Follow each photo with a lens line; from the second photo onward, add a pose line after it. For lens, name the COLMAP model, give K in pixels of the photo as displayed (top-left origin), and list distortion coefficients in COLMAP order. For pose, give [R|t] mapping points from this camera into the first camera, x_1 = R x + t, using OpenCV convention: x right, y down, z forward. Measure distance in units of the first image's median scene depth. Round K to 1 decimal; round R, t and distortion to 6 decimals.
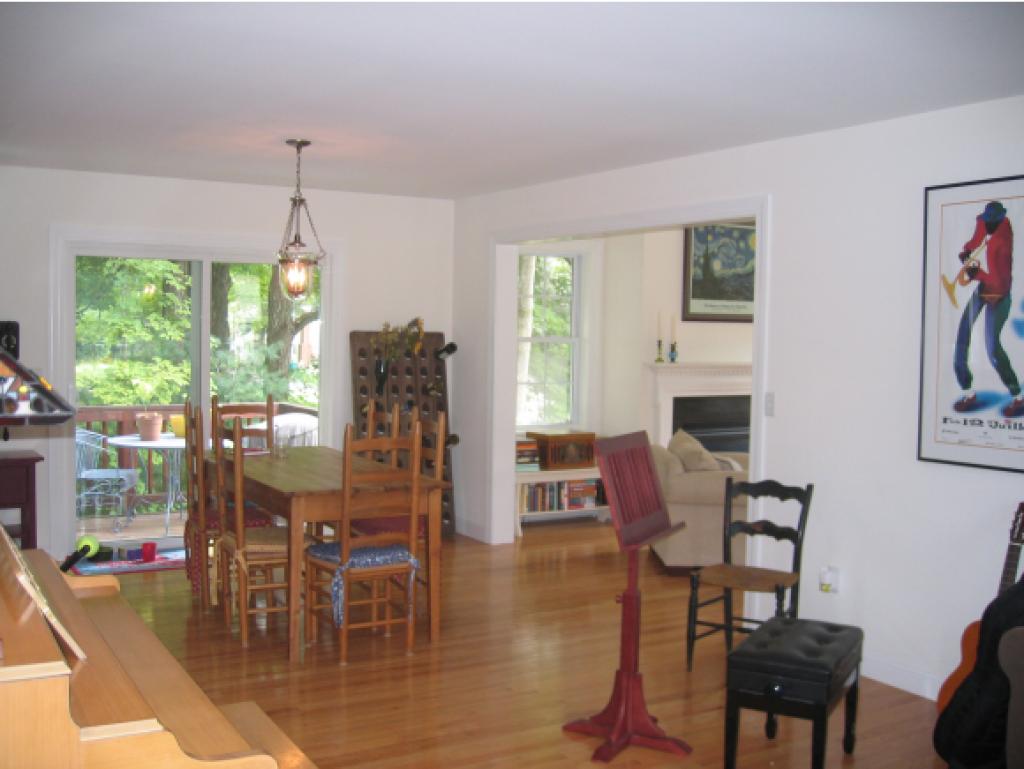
lens RADIAL K [[1079.7, 0, 515.4], [0, 1079.7, 384.6], [0, 0, 1]] dist [-0.085063, 0.000000]
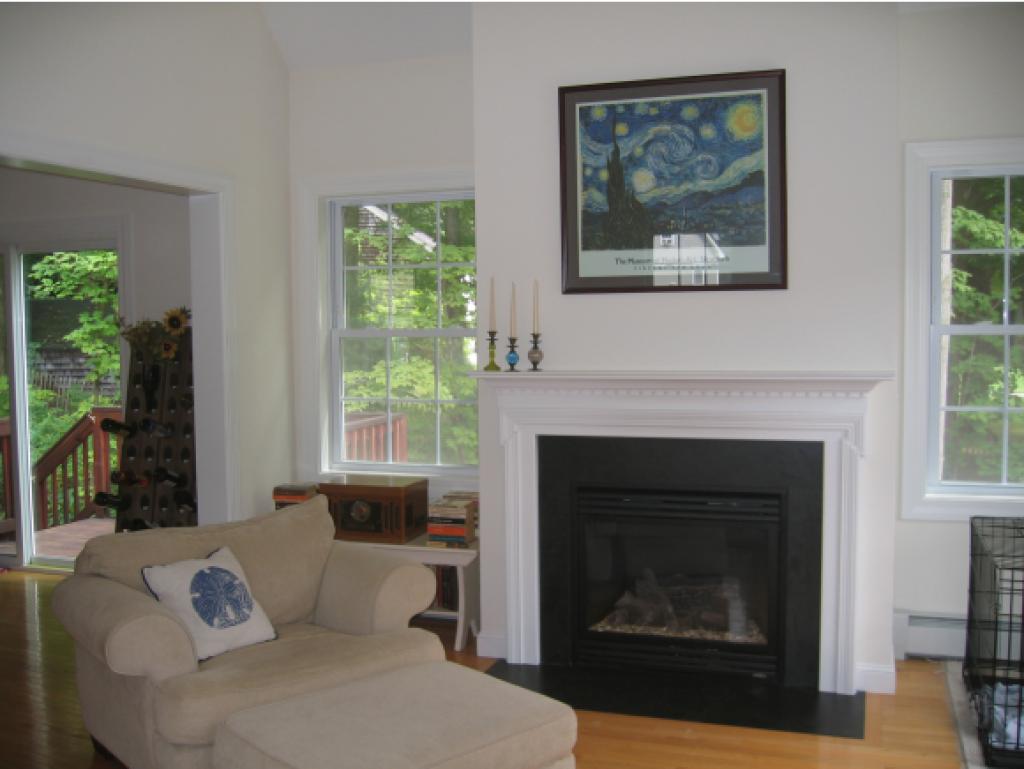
lens RADIAL K [[1079.7, 0, 511.9], [0, 1079.7, 384.7], [0, 0, 1]] dist [-0.085063, 0.000000]
pose [[0.638698, 0.020906, -0.769174, 0.546830], [-0.014145, 0.999781, 0.015429, -0.021607], [0.769328, 0.001025, 0.638854, 0.634057]]
